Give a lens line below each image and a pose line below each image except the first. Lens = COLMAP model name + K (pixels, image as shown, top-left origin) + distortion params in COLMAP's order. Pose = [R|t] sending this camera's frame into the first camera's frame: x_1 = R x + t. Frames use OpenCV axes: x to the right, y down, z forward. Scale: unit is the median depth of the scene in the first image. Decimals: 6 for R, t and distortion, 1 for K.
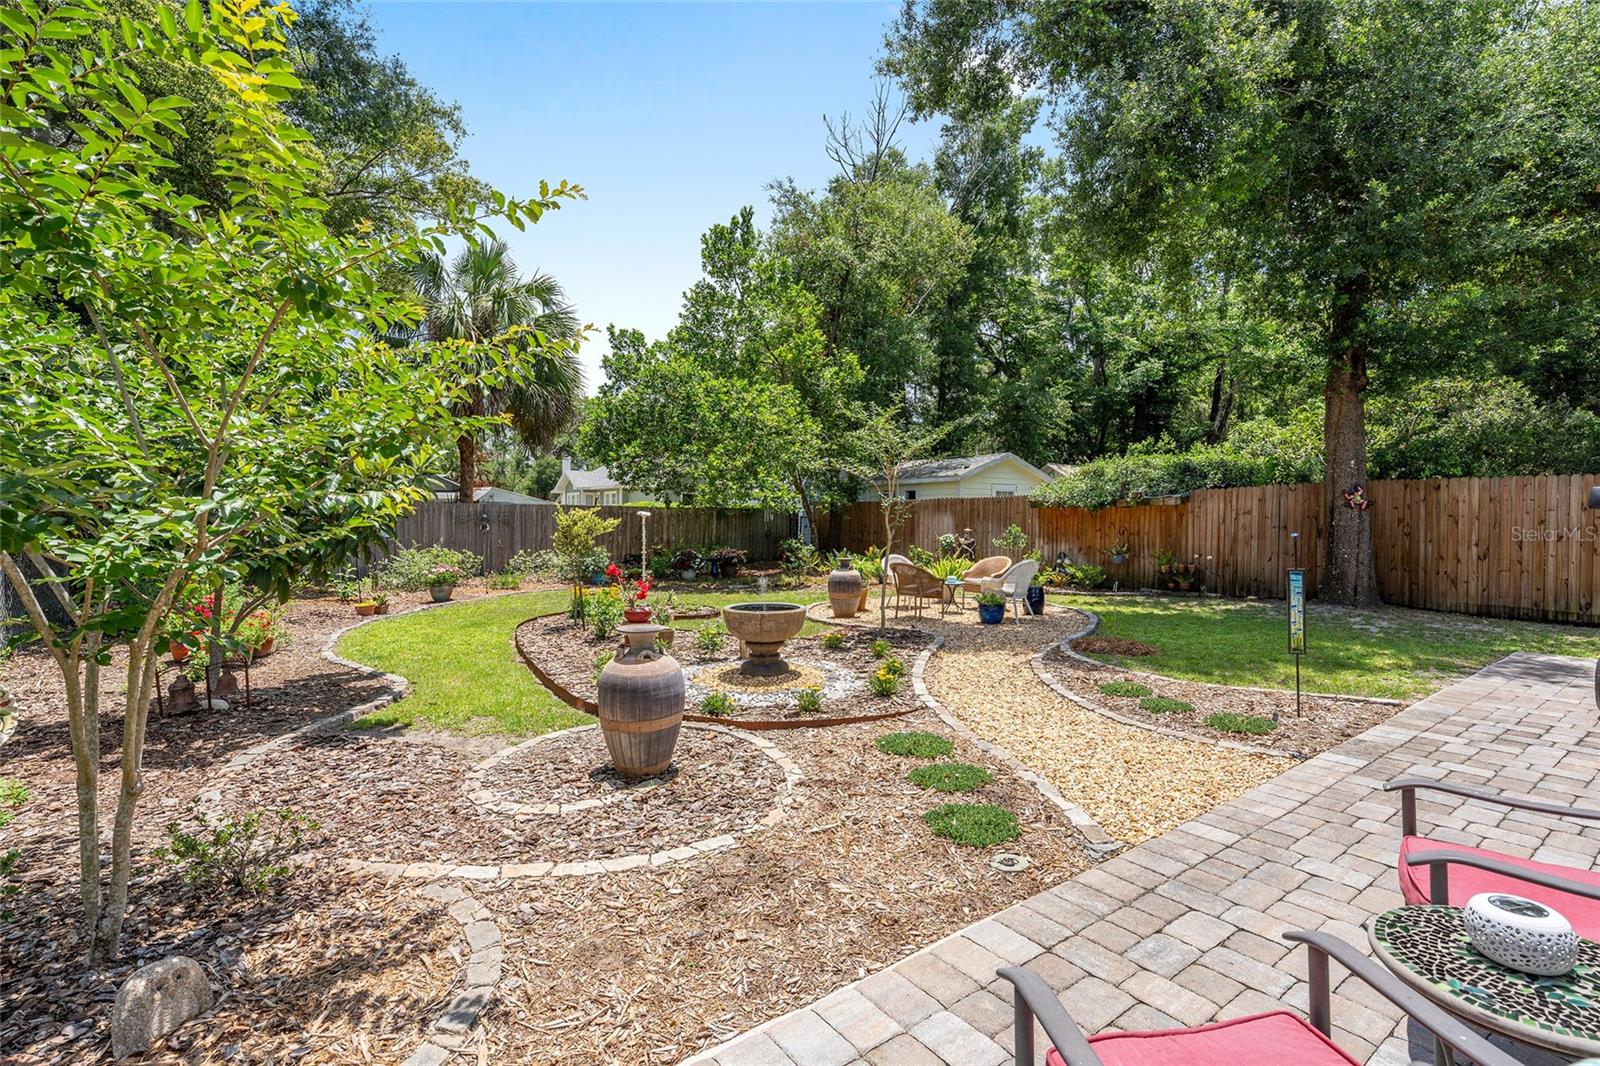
lens RADIAL K [[696.7, 0, 797.1], [0, 696.7, 547.8], [0, 0, 1]] dist [-0.003757, 0.001116]
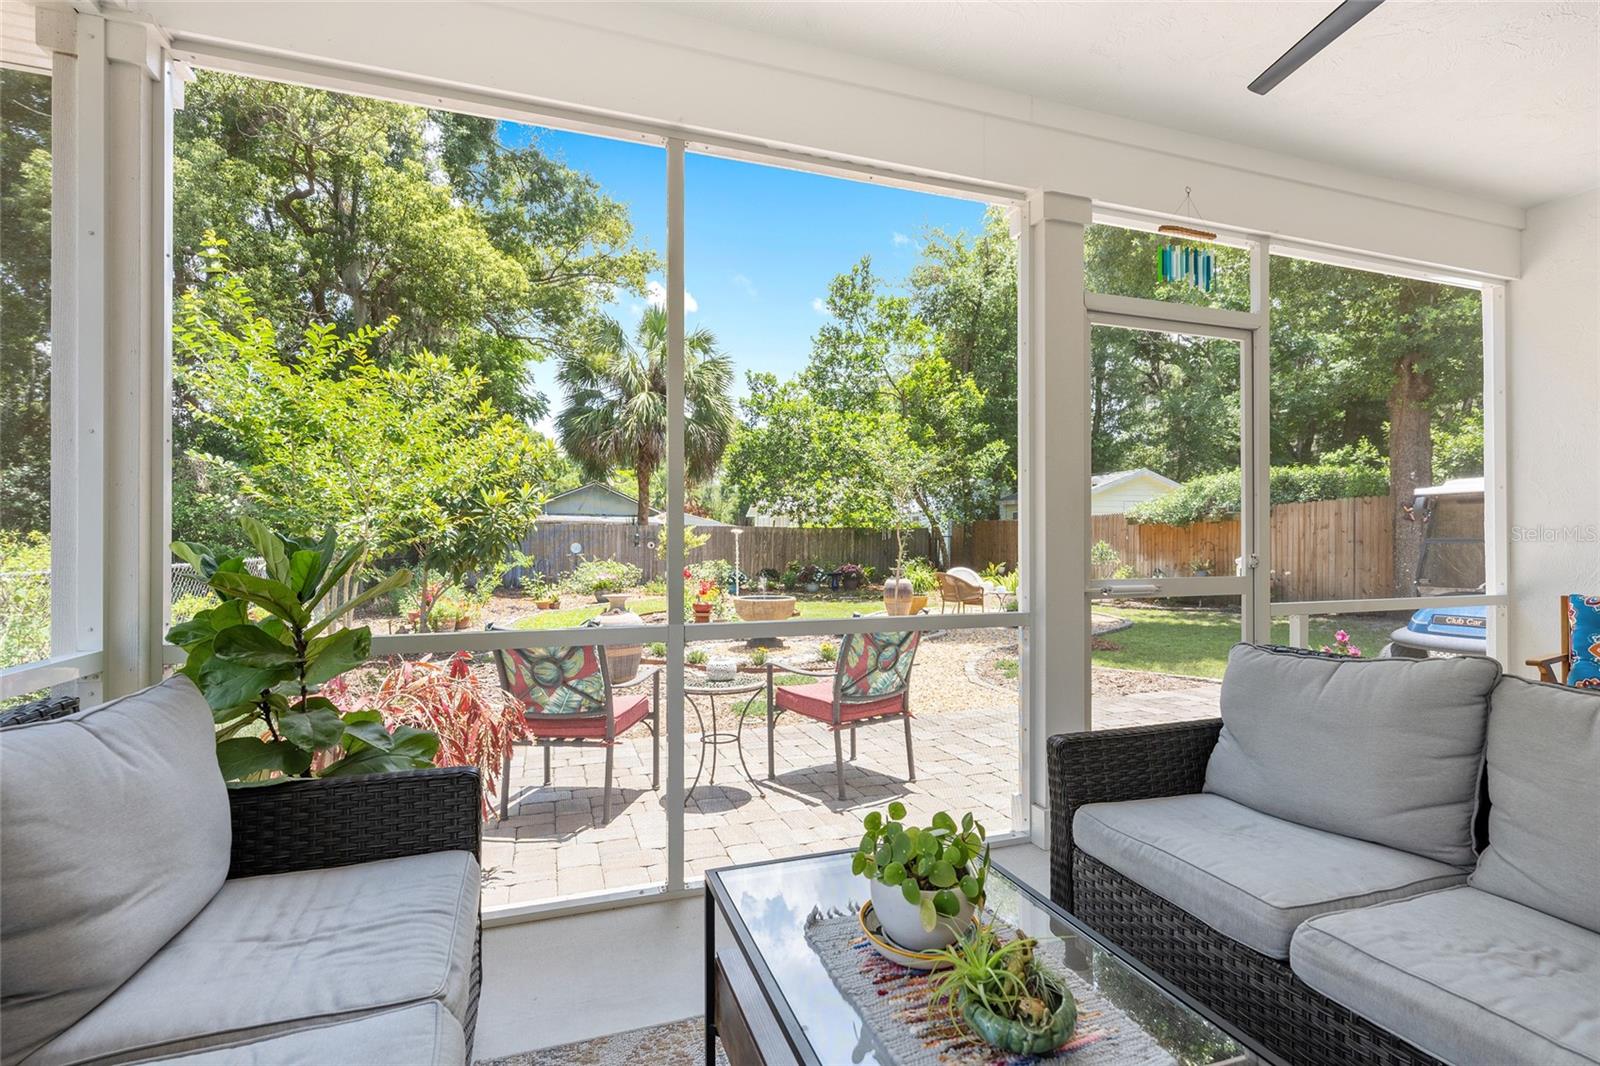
lens RADIAL K [[748.5, 0, 818.6], [0, 748.5, 562.4], [0, 0, 1]] dist [0.004066, 0.000028]
pose [[0.959731, 0.005459, -0.280868, 0.185276], [-0.009870, 0.999849, -0.014294, 0.014861], [0.280748, 0.016491, 0.959640, -0.146439]]
